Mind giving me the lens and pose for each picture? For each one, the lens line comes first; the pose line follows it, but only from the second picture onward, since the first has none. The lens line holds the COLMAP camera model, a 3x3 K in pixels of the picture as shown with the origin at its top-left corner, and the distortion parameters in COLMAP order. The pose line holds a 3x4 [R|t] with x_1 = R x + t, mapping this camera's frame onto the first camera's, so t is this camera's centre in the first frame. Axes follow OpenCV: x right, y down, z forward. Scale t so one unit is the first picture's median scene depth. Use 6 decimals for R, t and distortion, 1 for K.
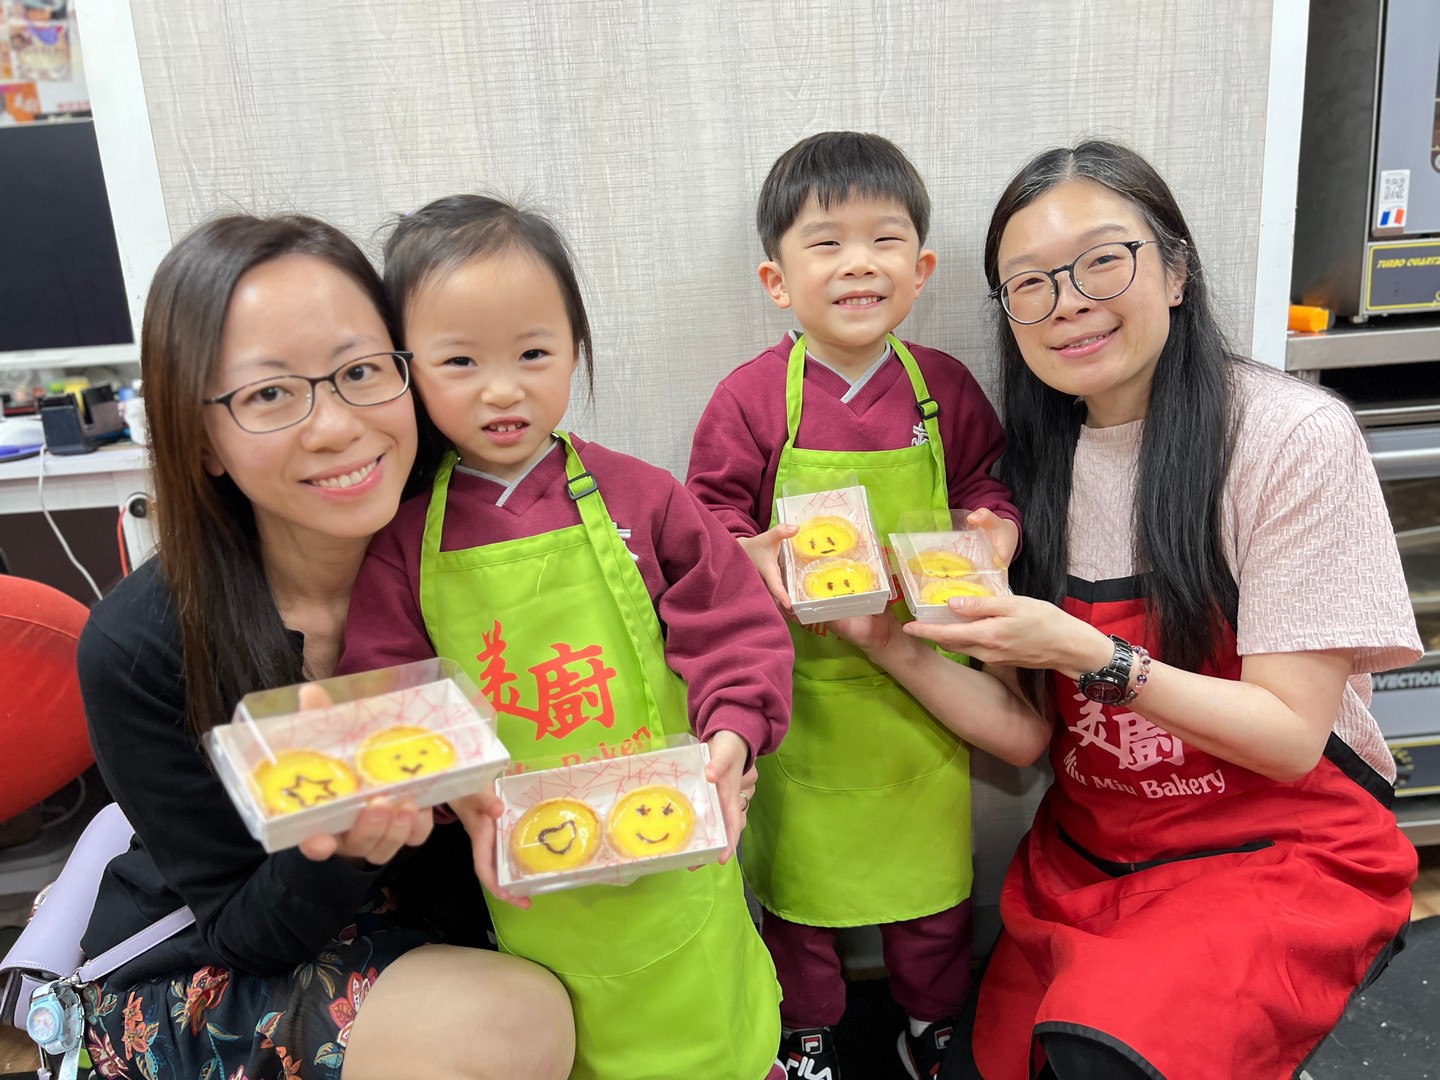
lens RADIAL K [[1076.9, 0, 723.4], [0, 1076.9, 530.8], [0, 0, 1]] dist [0.013538, -0.014208]
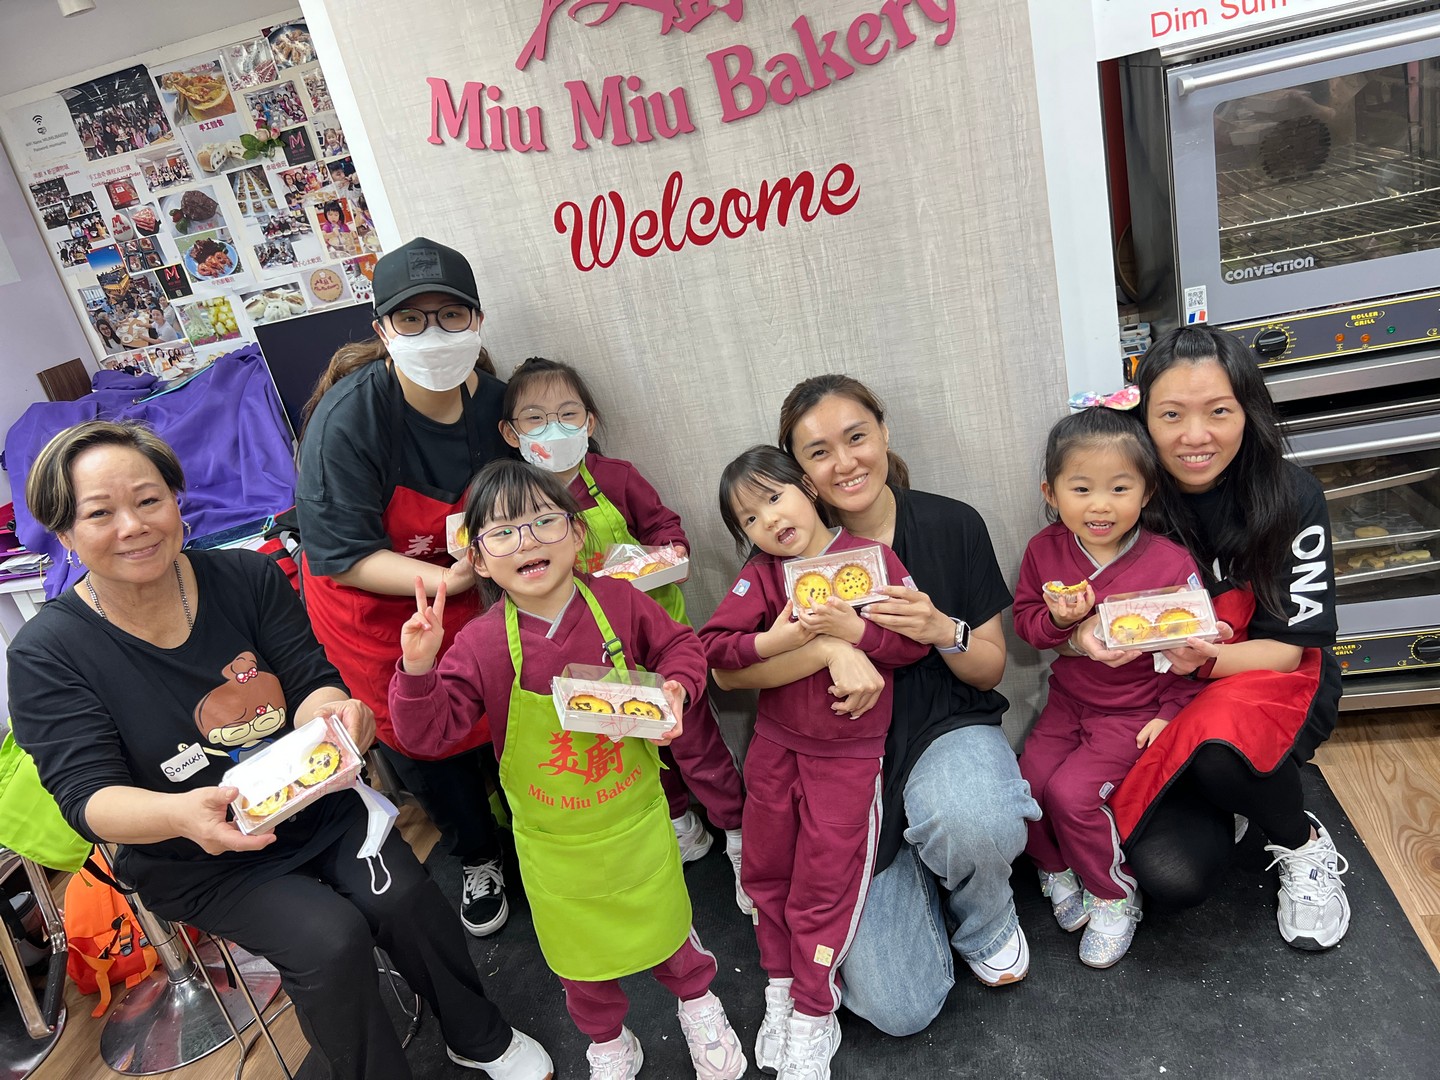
lens RADIAL K [[1076.9, 0, 729.0], [0, 1076.9, 541.4], [0, 0, 1]] dist [0.013538, -0.014208]
pose [[0.959297, -0.053278, -0.277328, 0.470723], [0.101160, 0.981703, 0.161325, -0.345483], [0.263659, -0.182813, 0.947134, -0.745294]]
